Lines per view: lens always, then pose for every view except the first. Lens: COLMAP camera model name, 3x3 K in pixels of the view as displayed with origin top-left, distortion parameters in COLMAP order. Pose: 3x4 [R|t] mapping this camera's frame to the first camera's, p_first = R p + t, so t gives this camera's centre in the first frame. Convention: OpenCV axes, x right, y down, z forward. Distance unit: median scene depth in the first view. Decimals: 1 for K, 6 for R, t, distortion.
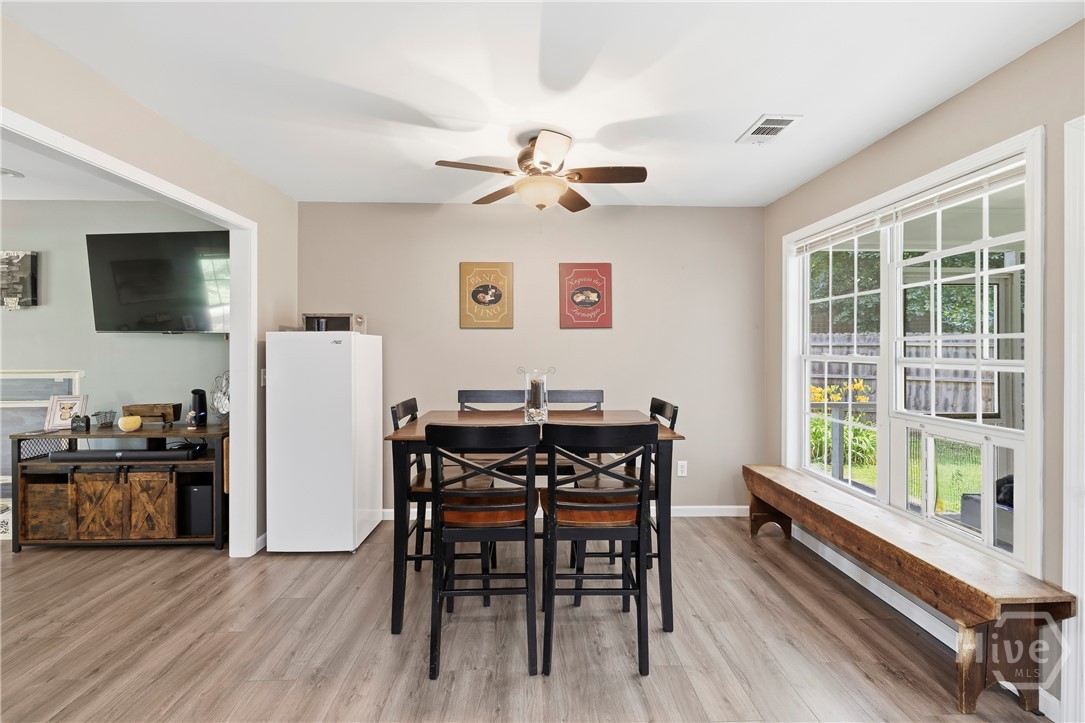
lens RADIAL K [[457.3, 0, 542.0], [0, 457.3, 351.5], [0, 0, 1]] dist [-0.002404, -0.000246]
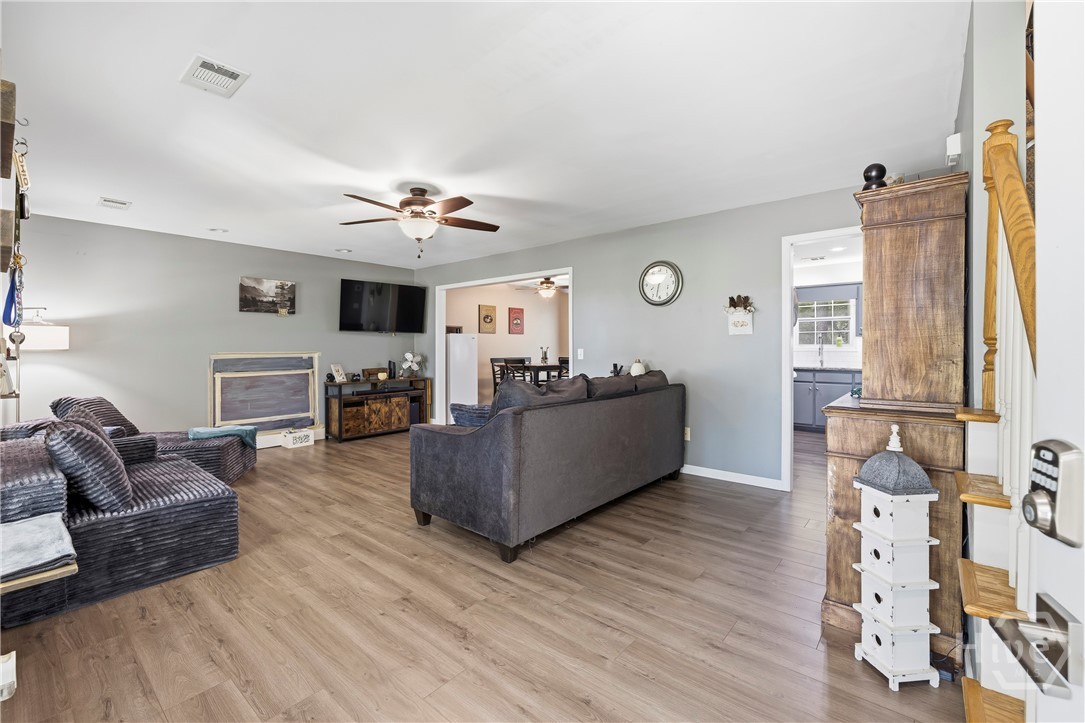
lens RADIAL K [[457.3, 0, 542.0], [0, 457.3, 351.5], [0, 0, 1]] dist [-0.002404, -0.000246]
pose [[0.677750, -0.006747, 0.735262, -1.752594], [0.006367, 0.999974, 0.003308, 0.039868], [-0.735265, 0.002439, 0.677775, -0.846701]]
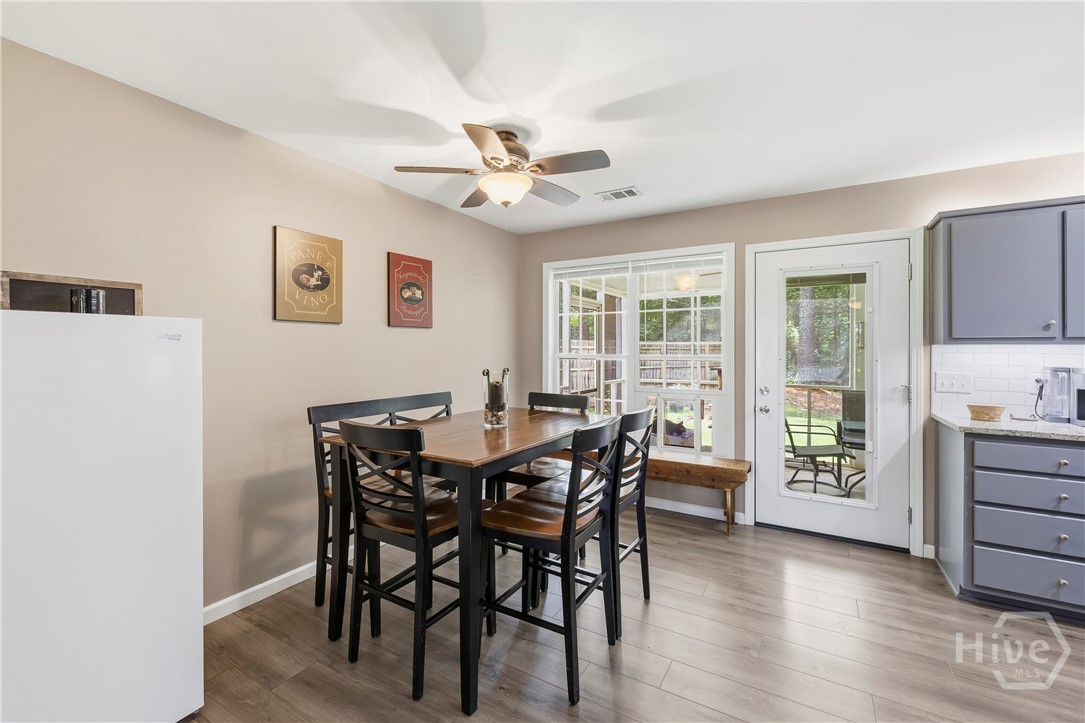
lens RADIAL K [[457.3, 0, 542.0], [0, 457.3, 351.5], [0, 0, 1]] dist [-0.002404, -0.000246]
pose [[0.547525, -0.004327, 0.836778, -0.565173], [0.005233, 0.999985, 0.001747, -0.002073], [-0.836773, 0.003422, 0.547539, 0.291729]]
